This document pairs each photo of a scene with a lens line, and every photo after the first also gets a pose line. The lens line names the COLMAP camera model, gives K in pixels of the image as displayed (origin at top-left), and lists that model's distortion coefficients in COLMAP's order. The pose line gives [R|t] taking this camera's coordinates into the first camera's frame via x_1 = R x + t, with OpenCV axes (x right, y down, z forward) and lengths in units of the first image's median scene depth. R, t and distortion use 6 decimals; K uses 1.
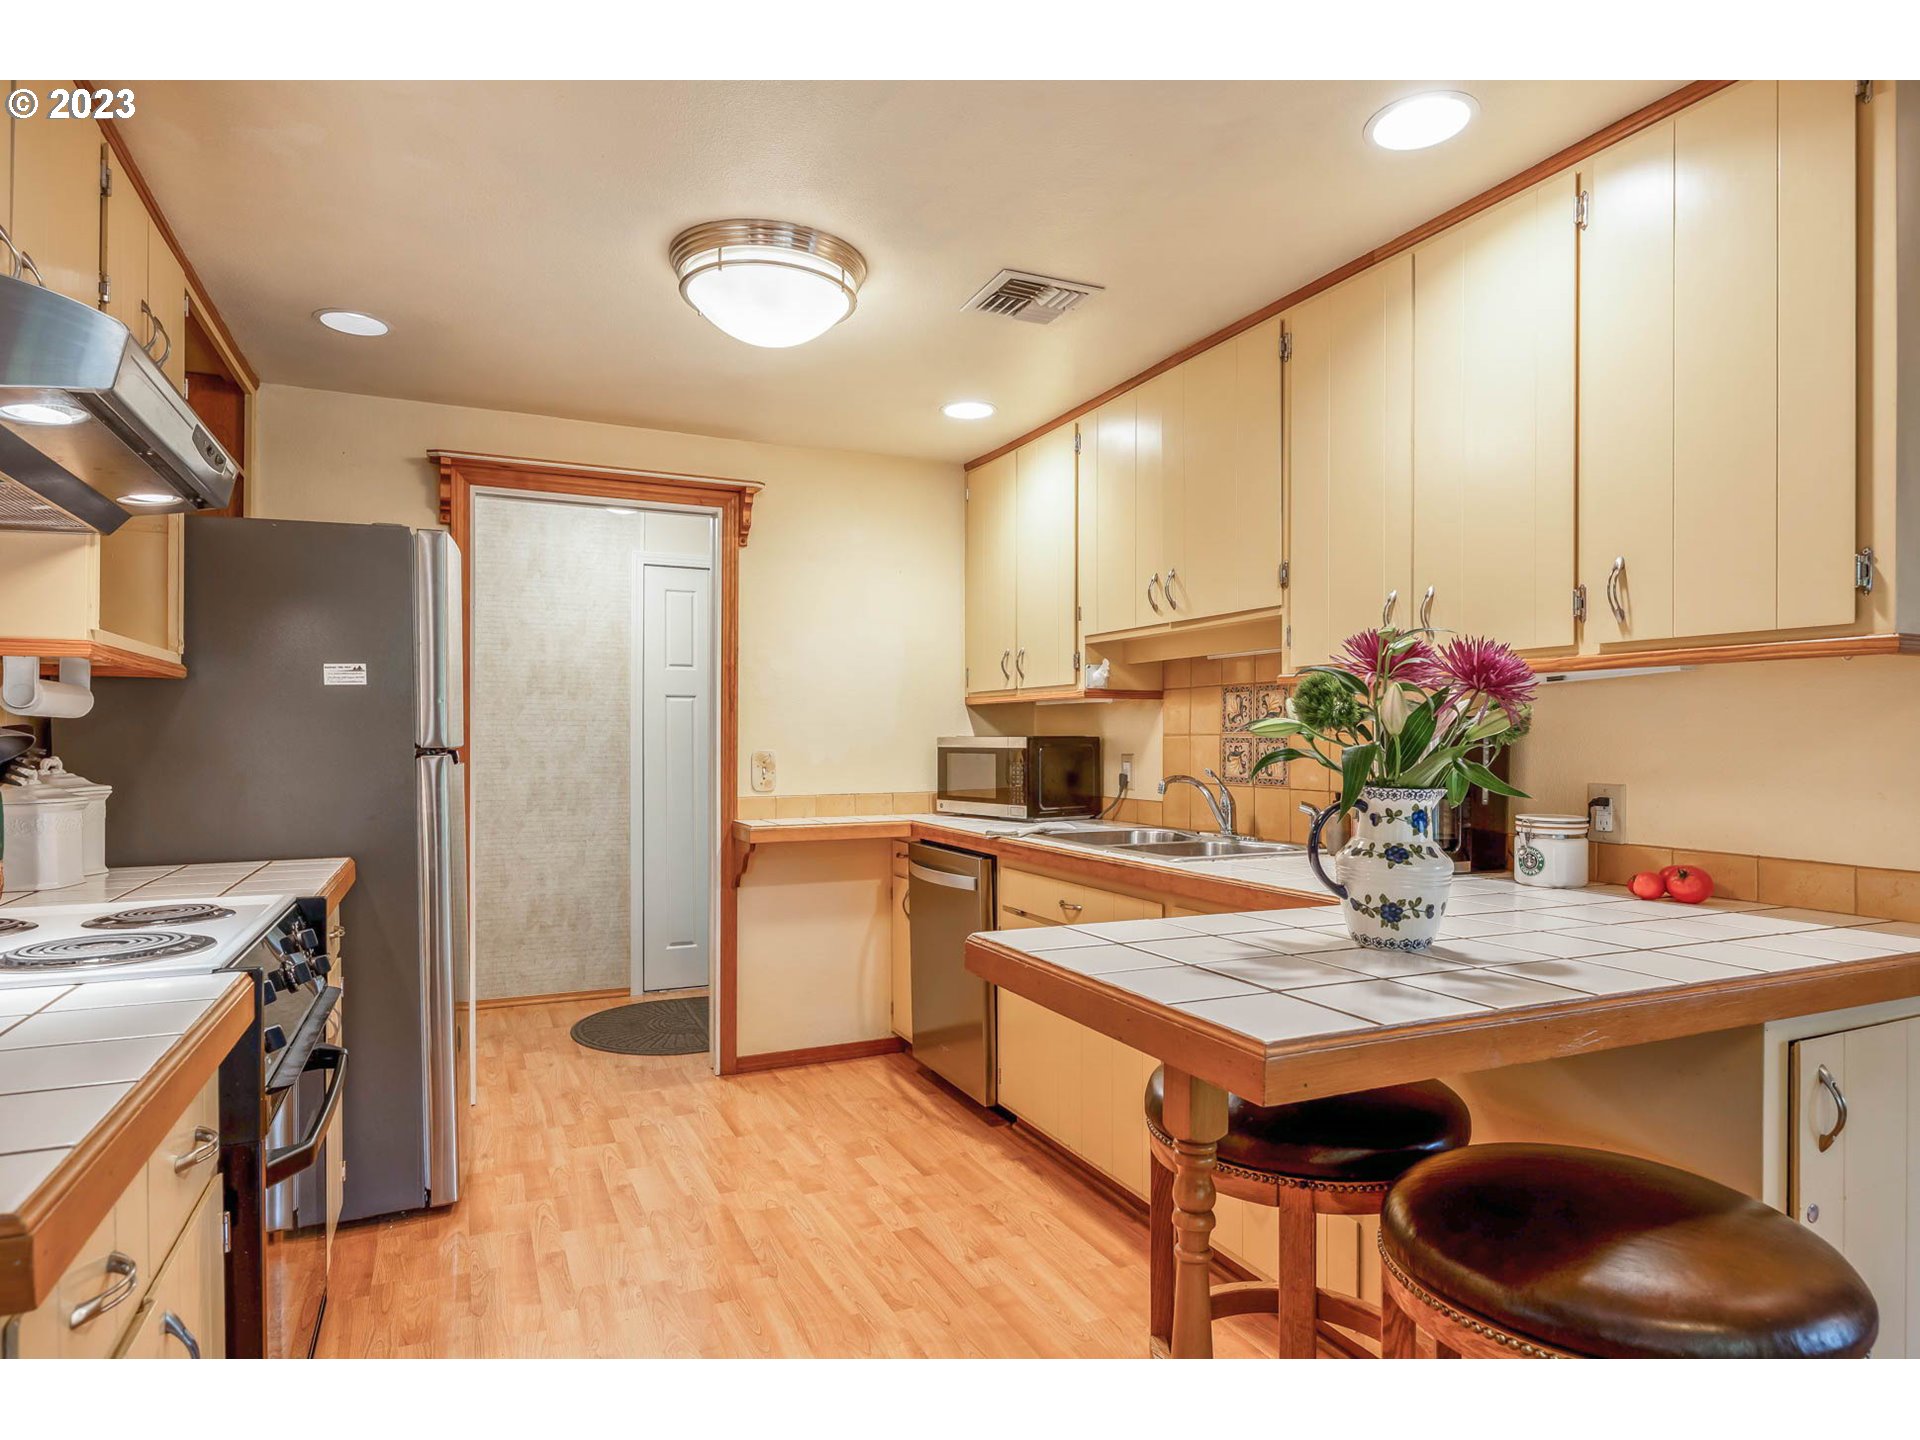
lens RADIAL K [[1102.9, 0, 959.9], [0, 1102.9, 719.4], [0, 0, 1]] dist [0.007721, 0.001145]
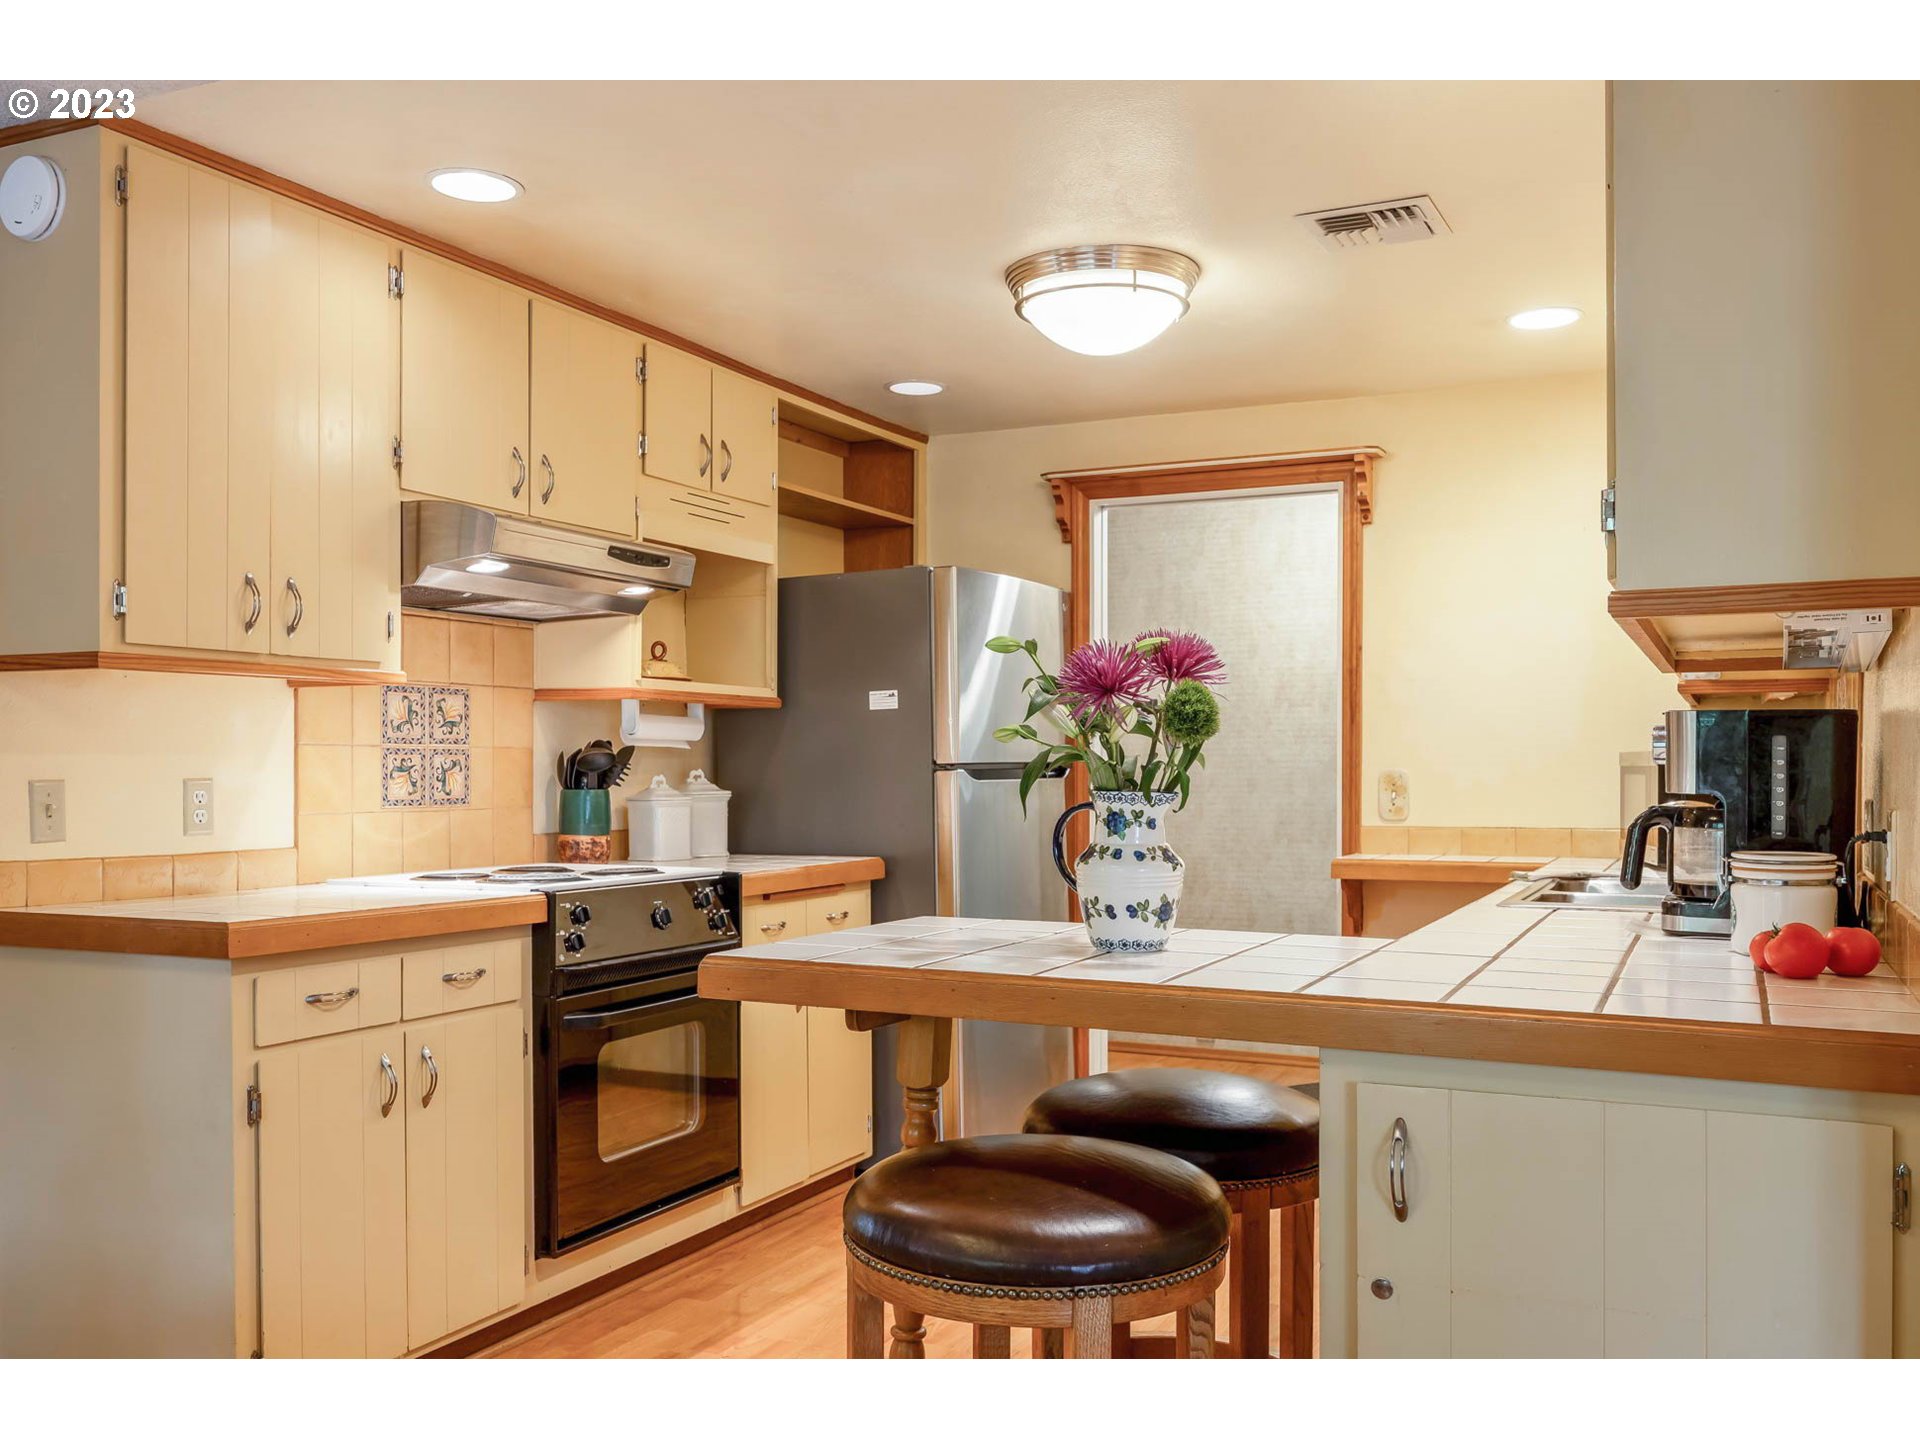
lens RADIAL K [[1623.0, 0, 963.0], [0, 1623.0, 776.9], [0, 0, 1]] dist [-0.011738, -0.006301]
pose [[0.644598, 0.003535, -0.764513, 0.593001], [0.014414, 0.999755, 0.016776, 0.009177], [0.764386, -0.021833, 0.644389, -0.024955]]
